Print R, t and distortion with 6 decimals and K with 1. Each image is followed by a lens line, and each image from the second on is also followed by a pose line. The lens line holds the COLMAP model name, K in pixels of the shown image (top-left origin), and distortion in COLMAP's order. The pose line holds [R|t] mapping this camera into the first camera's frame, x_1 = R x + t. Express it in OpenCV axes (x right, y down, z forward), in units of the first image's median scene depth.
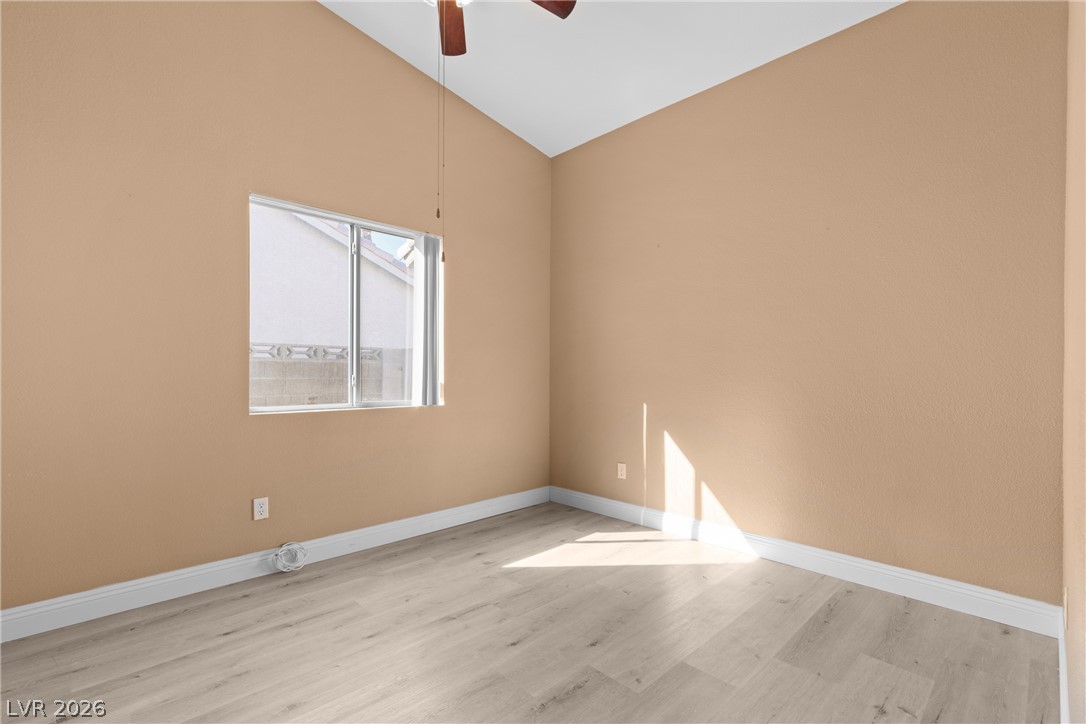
lens RADIAL K [[486.6, 0, 543.4], [0, 486.6, 369.9], [0, 0, 1]] dist [0.013201, -0.000275]
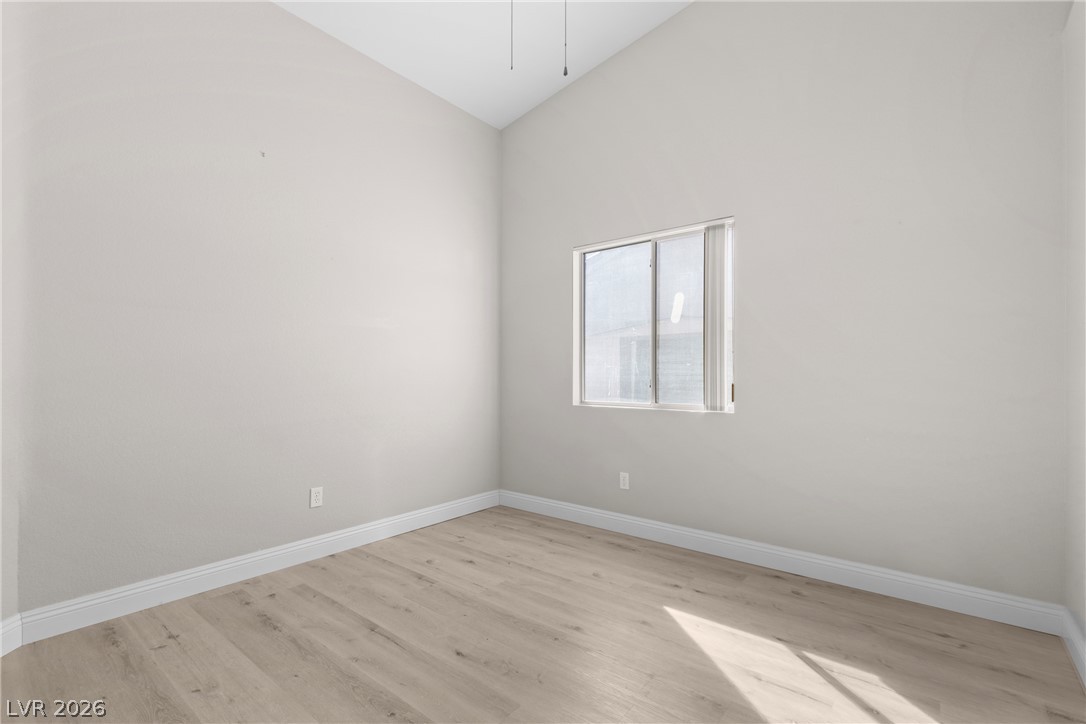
lens RADIAL K [[486.6, 0, 542.0], [0, 486.6, 363.3], [0, 0, 1]] dist [0.013201, -0.000275]
pose [[0.114789, -0.027454, -0.993010, 0.707648], [0.012694, 0.999577, -0.026168, 0.005081], [0.993309, -0.009602, 0.115089, 0.670704]]
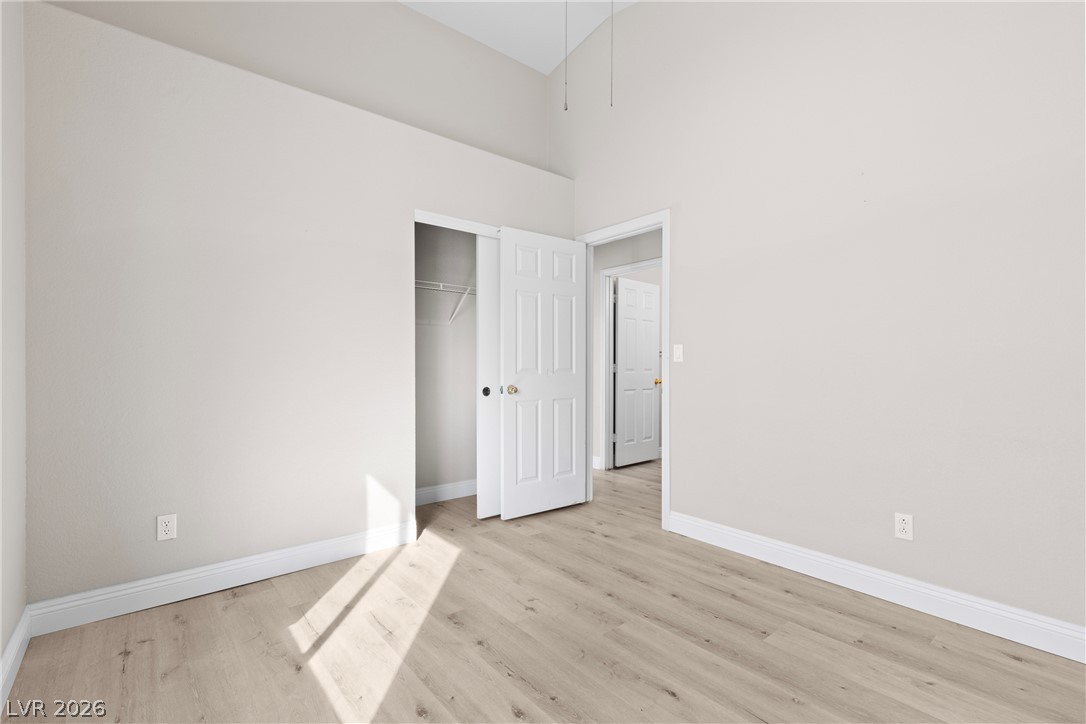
lens RADIAL K [[486.6, 0, 543.7], [0, 486.6, 366.2], [0, 0, 1]] dist [0.013201, -0.000275]
pose [[0.080923, 0.005345, 0.996706, -0.543638], [-0.014626, 0.999884, -0.004174, 0.008330], [-0.996613, -0.014241, 0.080992, 0.738505]]
